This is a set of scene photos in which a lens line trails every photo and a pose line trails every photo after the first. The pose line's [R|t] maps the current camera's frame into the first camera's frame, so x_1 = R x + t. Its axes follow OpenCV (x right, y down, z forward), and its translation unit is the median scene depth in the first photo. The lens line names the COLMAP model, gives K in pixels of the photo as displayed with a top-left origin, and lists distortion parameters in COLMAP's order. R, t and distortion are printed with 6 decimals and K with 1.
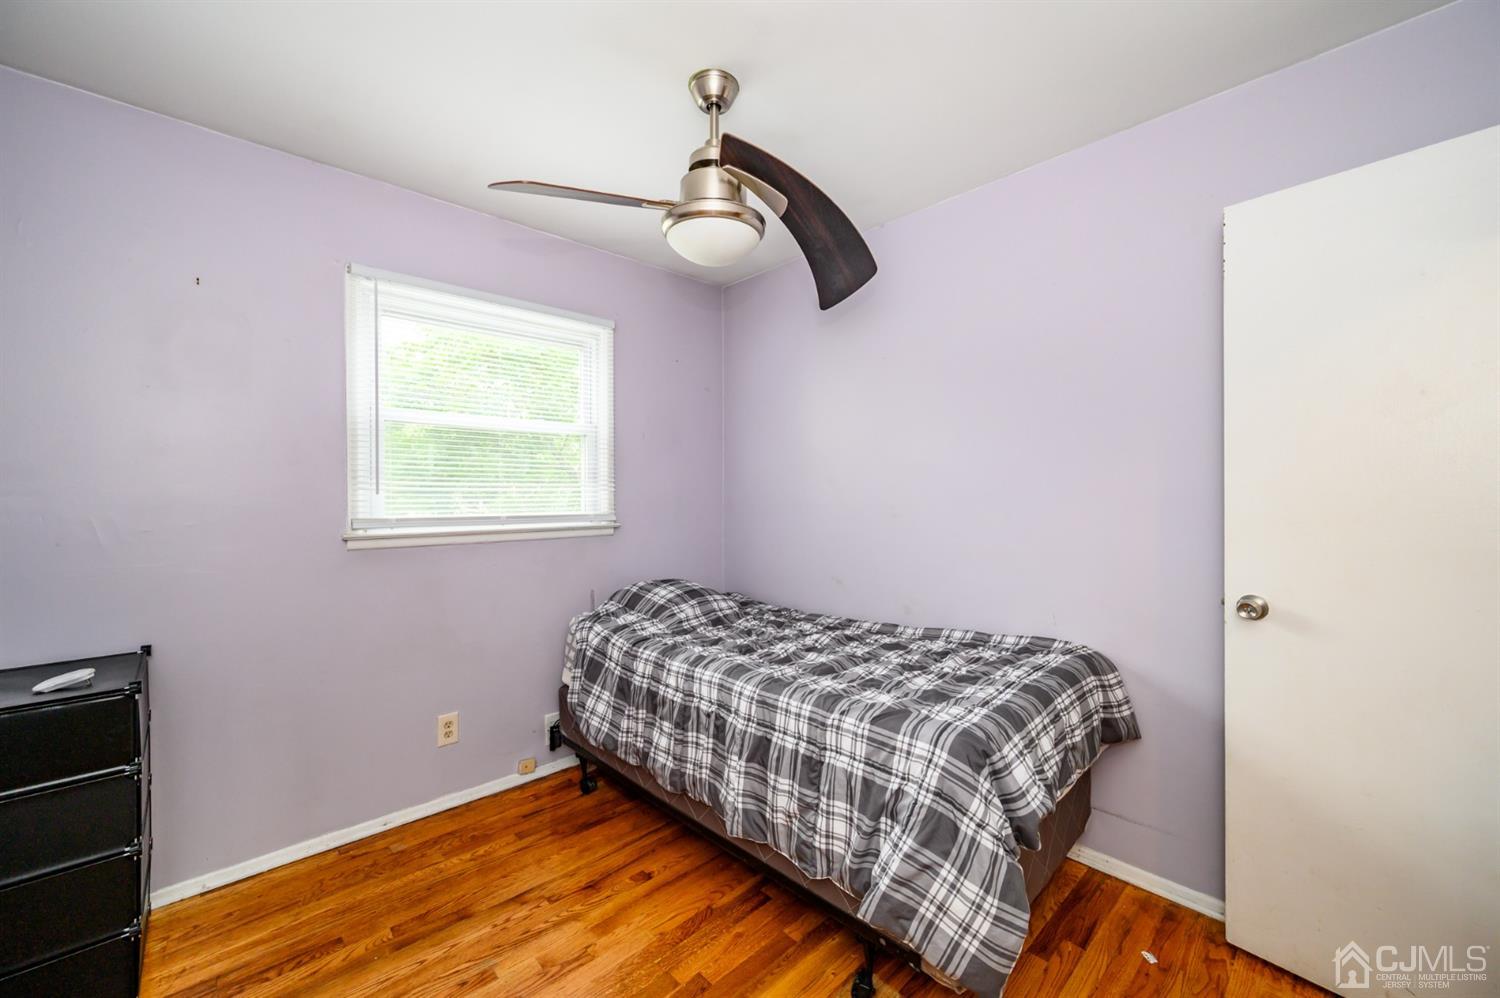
lens RADIAL K [[594.2, 0, 746.8], [0, 594.2, 497.0], [0, 0, 1]] dist [0.001932, -0.000188]
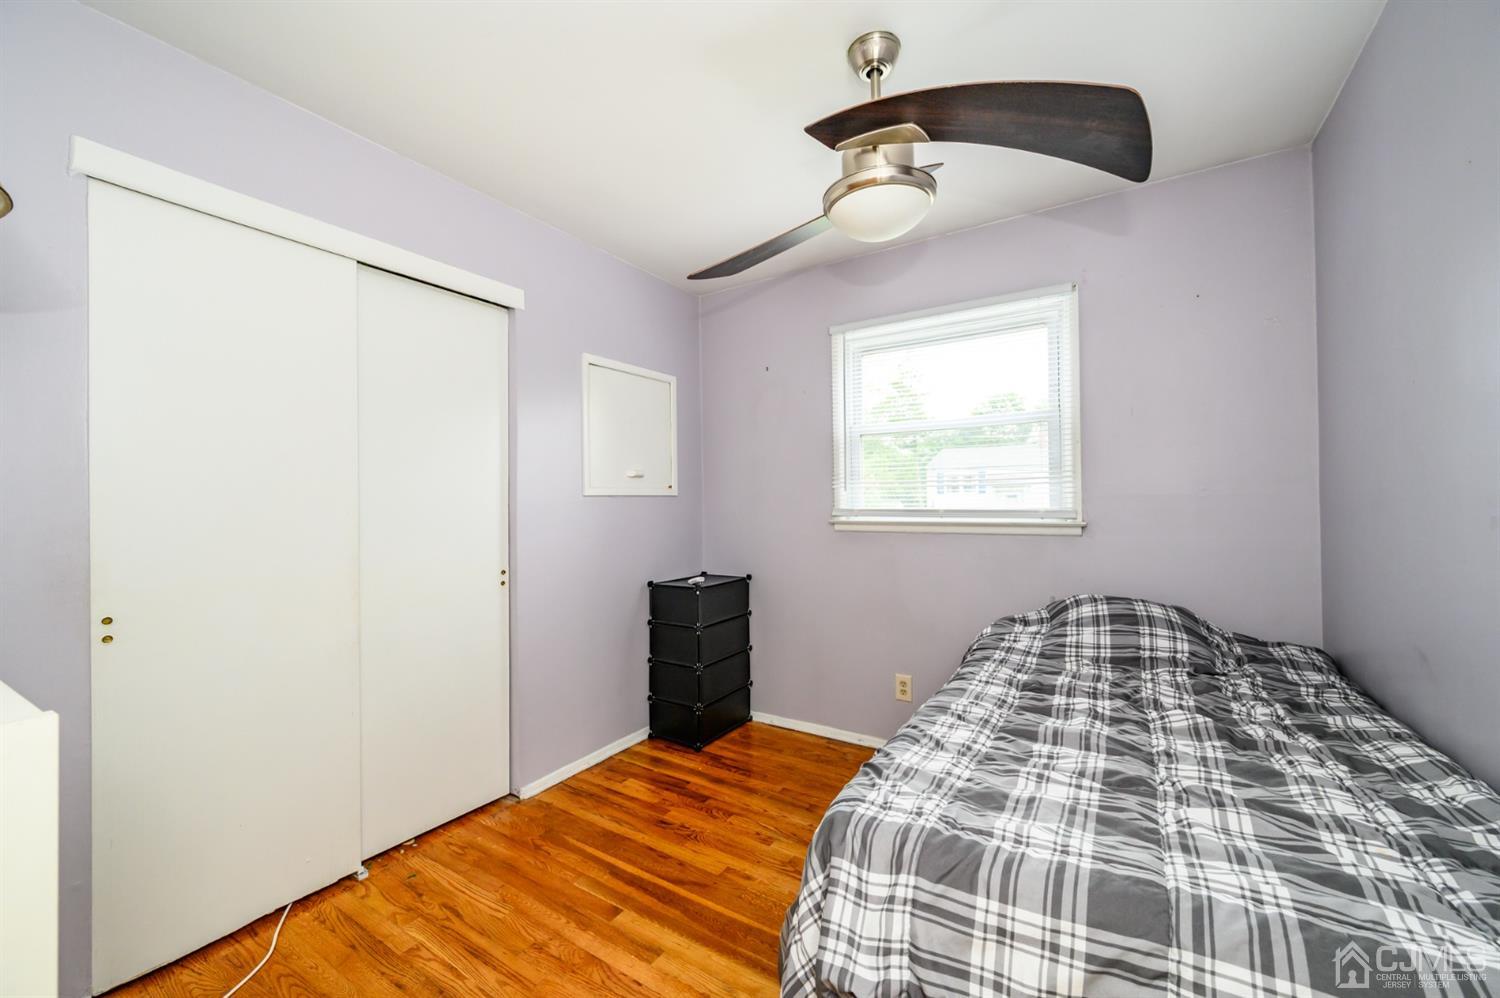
lens RADIAL K [[594.2, 0, 744.9], [0, 594.2, 490.8], [0, 0, 1]] dist [0.001932, -0.000188]
pose [[0.230795, -0.005411, -0.972987, 0.584632], [0.012864, 0.999914, -0.002509, -0.003933], [0.972917, -0.011938, 0.230845, 0.424896]]
